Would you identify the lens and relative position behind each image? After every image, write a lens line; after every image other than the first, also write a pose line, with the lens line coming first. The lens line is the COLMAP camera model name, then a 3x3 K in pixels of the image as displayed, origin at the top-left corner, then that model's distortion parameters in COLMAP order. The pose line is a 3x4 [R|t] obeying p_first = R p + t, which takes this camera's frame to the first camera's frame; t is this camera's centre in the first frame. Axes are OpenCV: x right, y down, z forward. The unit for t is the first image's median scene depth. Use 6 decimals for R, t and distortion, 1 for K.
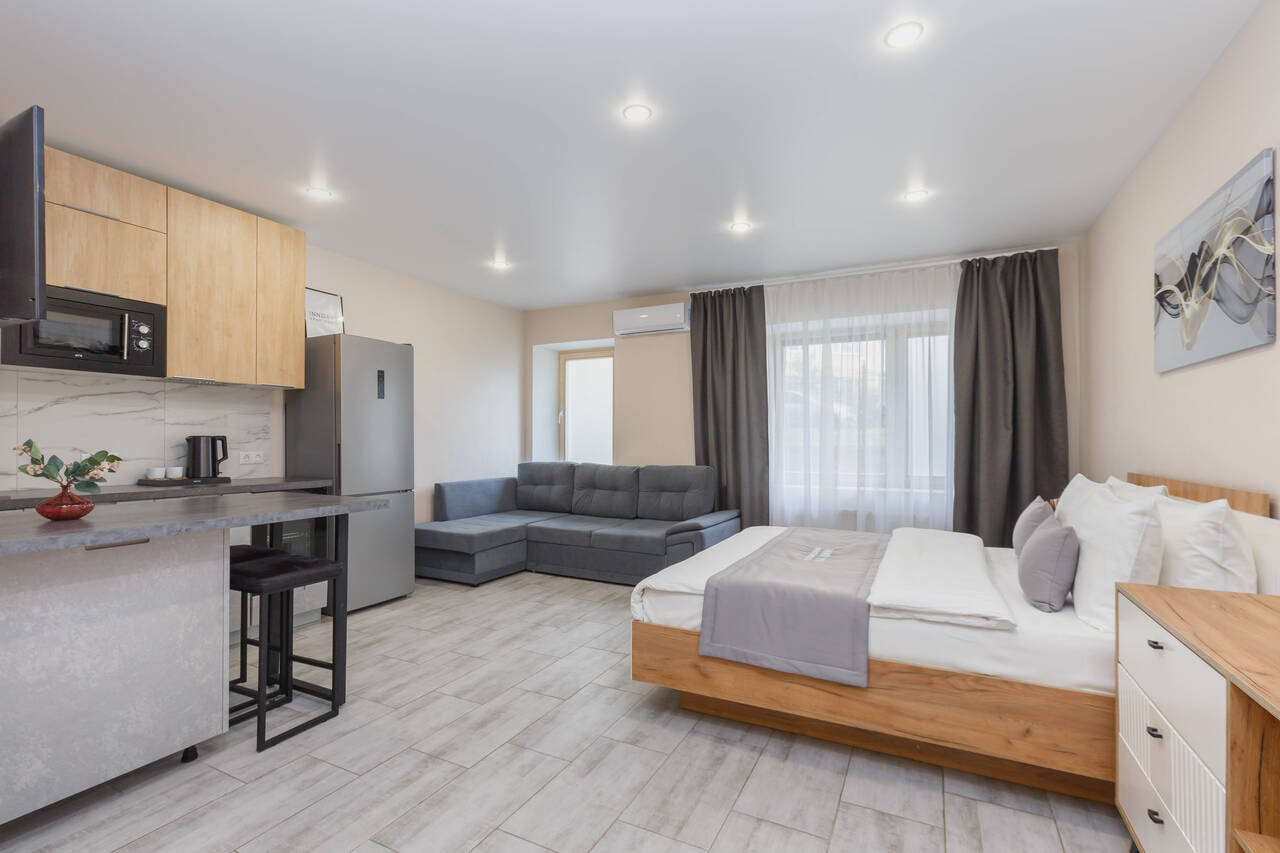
lens RADIAL K [[571.9, 0, 630.3], [0, 571.9, 431.1], [0, 0, 1]] dist [-0.003791, 0.004666]
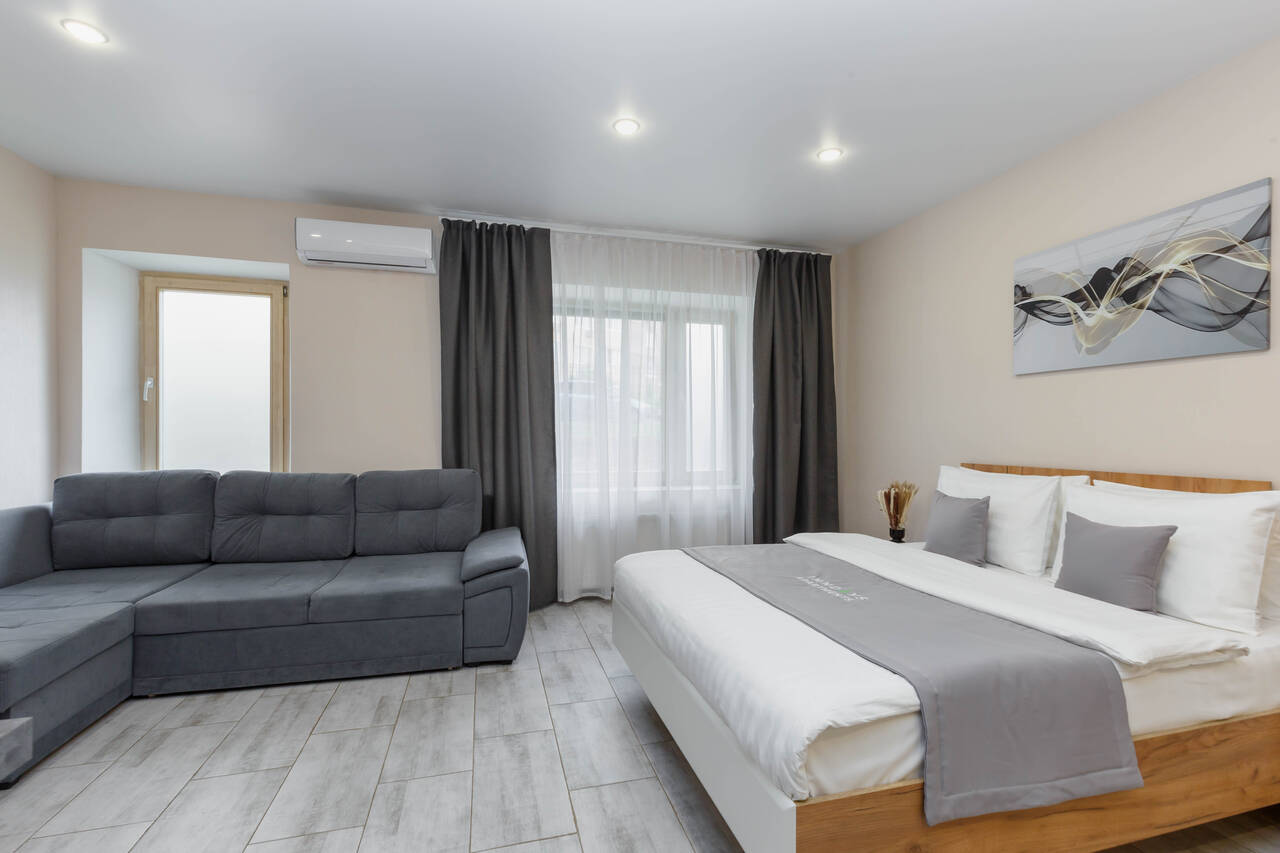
lens RADIAL K [[571.9, 0, 636.2], [0, 571.9, 432.8], [0, 0, 1]] dist [-0.003791, 0.004666]
pose [[0.730385, 0.003083, 0.683029, -0.244498], [-0.014020, 0.999847, 0.010480, 0.007776], [-0.682892, -0.017230, 0.730316, 0.429556]]
